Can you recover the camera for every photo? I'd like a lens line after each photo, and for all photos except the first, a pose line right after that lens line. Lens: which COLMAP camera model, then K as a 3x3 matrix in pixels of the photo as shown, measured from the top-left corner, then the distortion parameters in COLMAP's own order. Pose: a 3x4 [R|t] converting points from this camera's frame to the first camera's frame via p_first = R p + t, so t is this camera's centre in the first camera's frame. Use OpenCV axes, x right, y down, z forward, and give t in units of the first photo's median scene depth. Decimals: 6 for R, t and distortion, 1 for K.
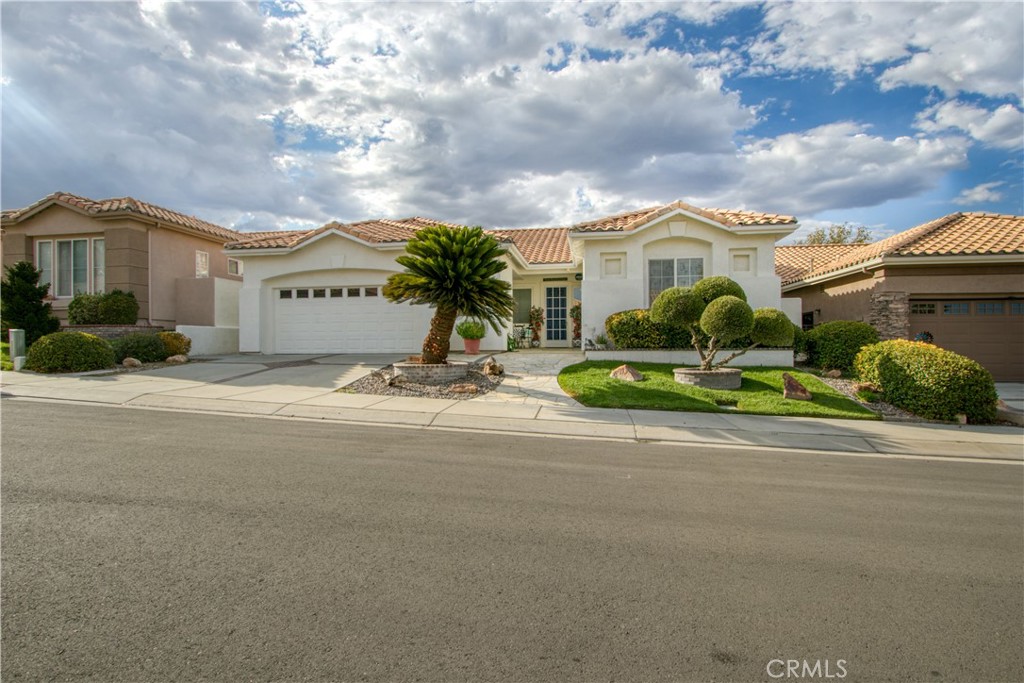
lens RADIAL K [[517.0, 0, 504.4], [0, 517.0, 348.5], [0, 0, 1]] dist [-0.003537, -0.003520]
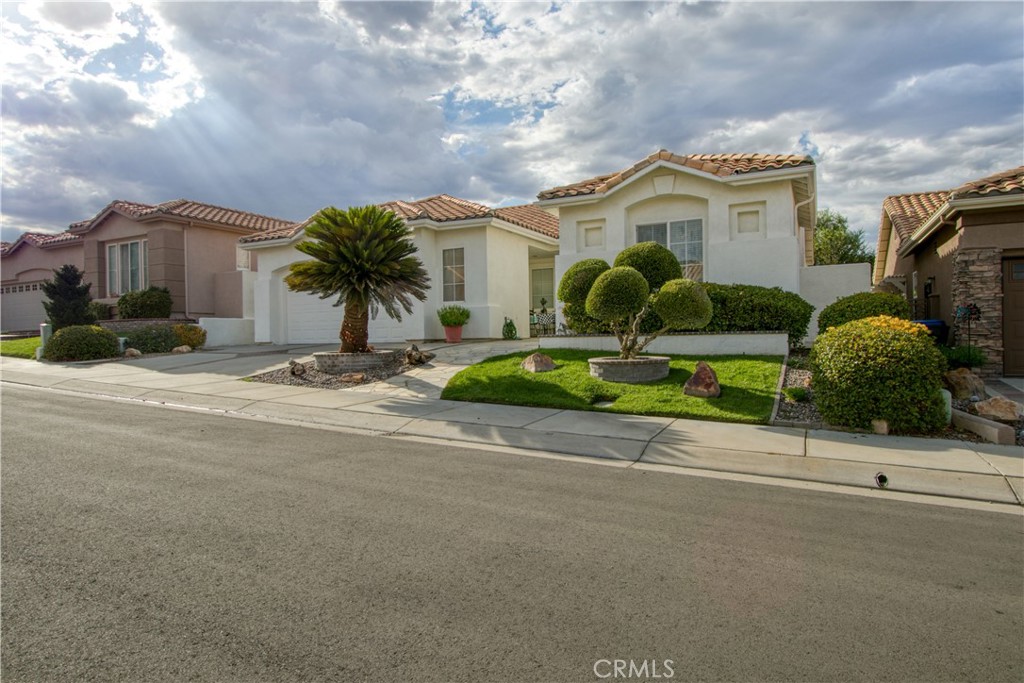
lens RADIAL K [[601.9, 0, 512.3], [0, 601.9, 332.0], [0, 0, 1]] dist [-0.005100, 0.000814]
pose [[0.950240, -0.013622, -0.311221, 0.340683], [0.009848, 0.999858, -0.013696, 0.006943], [0.311363, 0.009950, 0.950239, 0.030223]]
